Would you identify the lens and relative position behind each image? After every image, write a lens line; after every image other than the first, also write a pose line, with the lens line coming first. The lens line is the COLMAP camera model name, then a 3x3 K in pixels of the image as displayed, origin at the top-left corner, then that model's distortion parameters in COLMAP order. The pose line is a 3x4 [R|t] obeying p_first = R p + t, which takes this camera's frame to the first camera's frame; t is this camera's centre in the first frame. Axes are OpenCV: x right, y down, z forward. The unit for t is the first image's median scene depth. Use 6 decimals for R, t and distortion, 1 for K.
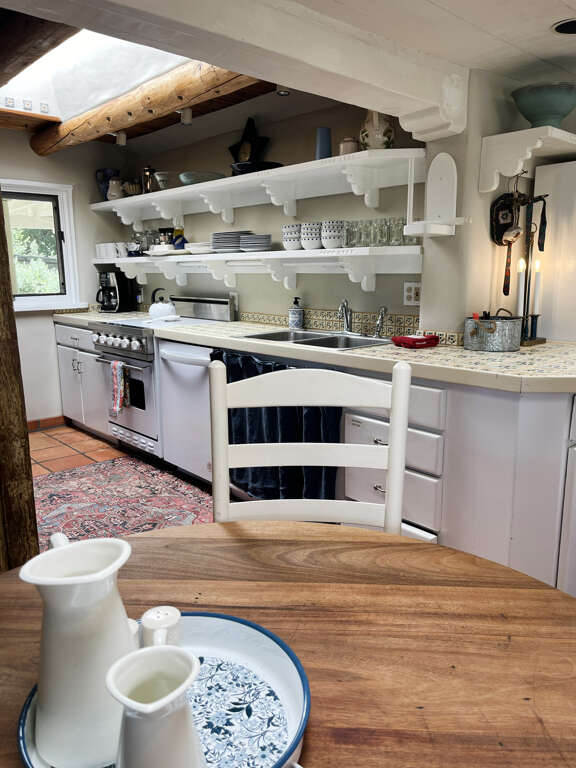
lens RADIAL K [[584.3, 0, 290.6], [0, 584.3, 380.5], [0, 0, 1]] dist [0.065840, -0.078733]
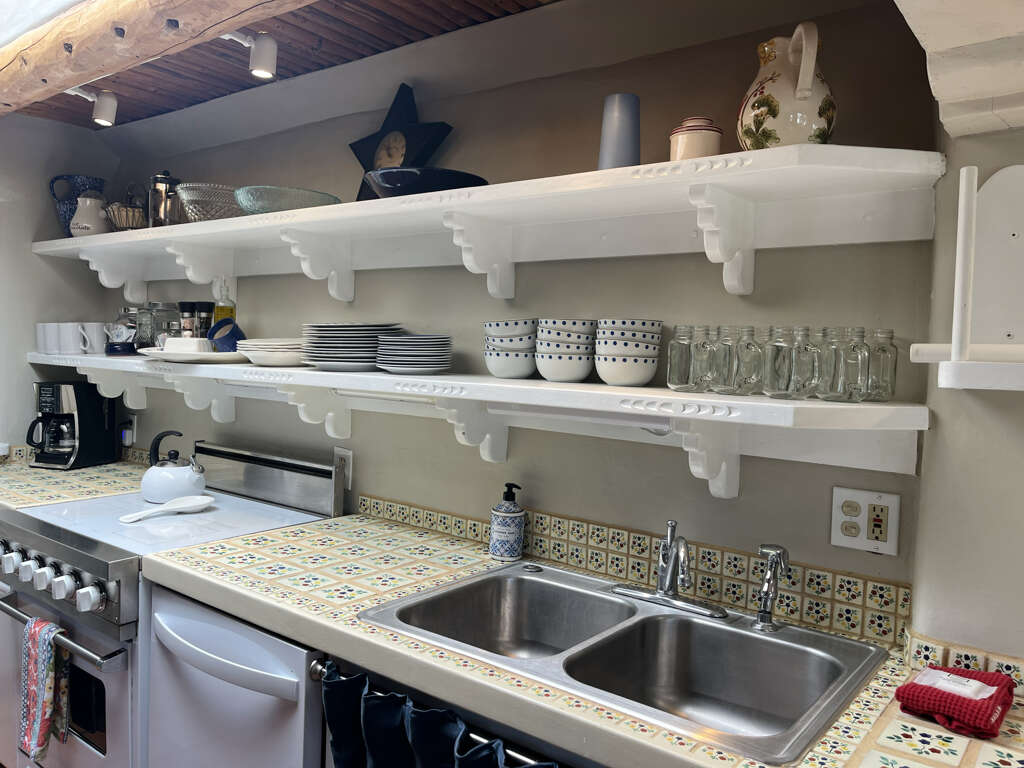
lens RADIAL K [[779.1, 0, 512.2], [0, 779.1, 392.4], [0, 0, 1]] dist [0.065840, -0.078733]
pose [[0.983346, 0.036605, 0.178020, -0.082219], [-0.012121, 0.990535, -0.136728, -0.117641], [-0.181340, 0.132293, 0.974482, 0.397730]]
